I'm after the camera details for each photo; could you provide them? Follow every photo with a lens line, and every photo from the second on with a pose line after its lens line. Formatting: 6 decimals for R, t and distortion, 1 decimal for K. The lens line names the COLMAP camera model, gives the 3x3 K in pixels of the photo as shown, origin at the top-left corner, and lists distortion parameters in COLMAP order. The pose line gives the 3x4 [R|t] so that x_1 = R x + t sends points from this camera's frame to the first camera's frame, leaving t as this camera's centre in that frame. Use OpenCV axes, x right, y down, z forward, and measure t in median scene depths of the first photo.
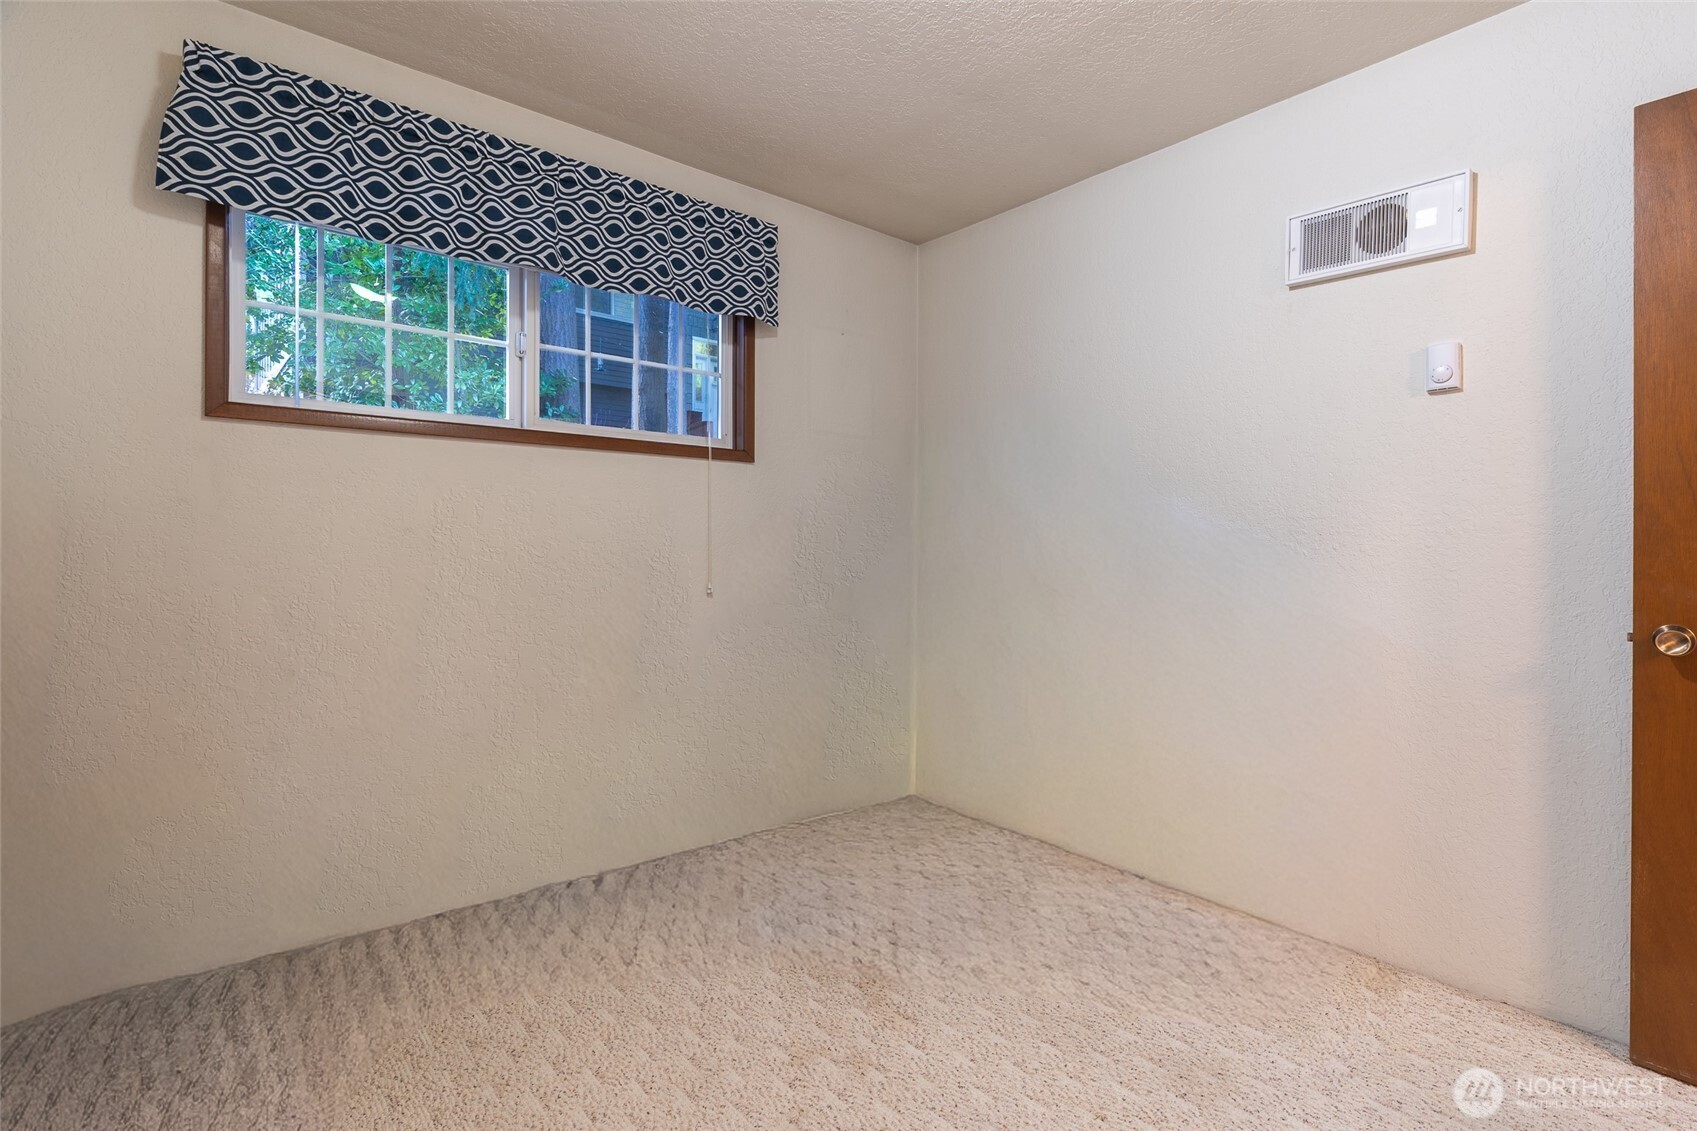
lens RADIAL K [[807.8, 0, 859.1], [0, 807.8, 546.8], [0, 0, 1]] dist [-0.003381, 0.000761]
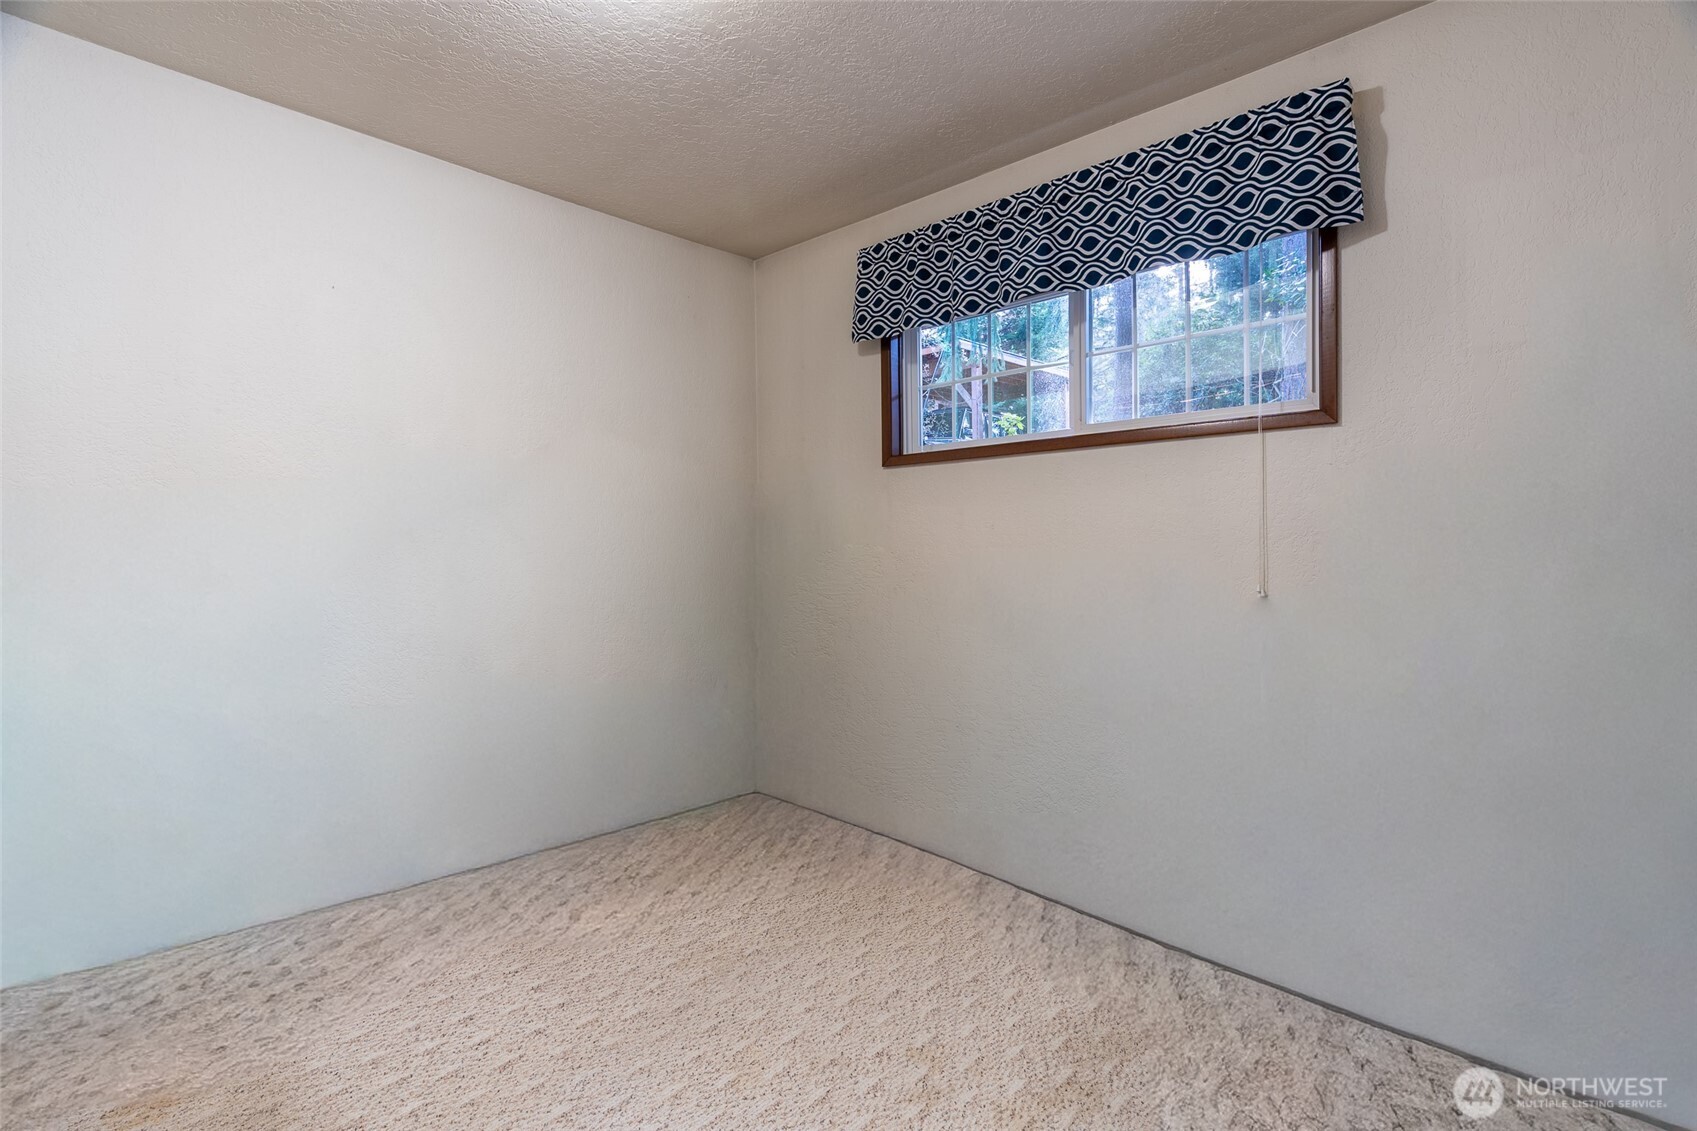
lens RADIAL K [[795.6, 0, 864.3], [0, 795.6, 563.3], [0, 0, 1]] dist [-0.008711, 0.005793]
pose [[0.110225, 0.030970, -0.993424, 0.589048], [0.020176, 0.999239, 0.033390, -0.012862], [0.993702, -0.023724, 0.109517, 0.549148]]
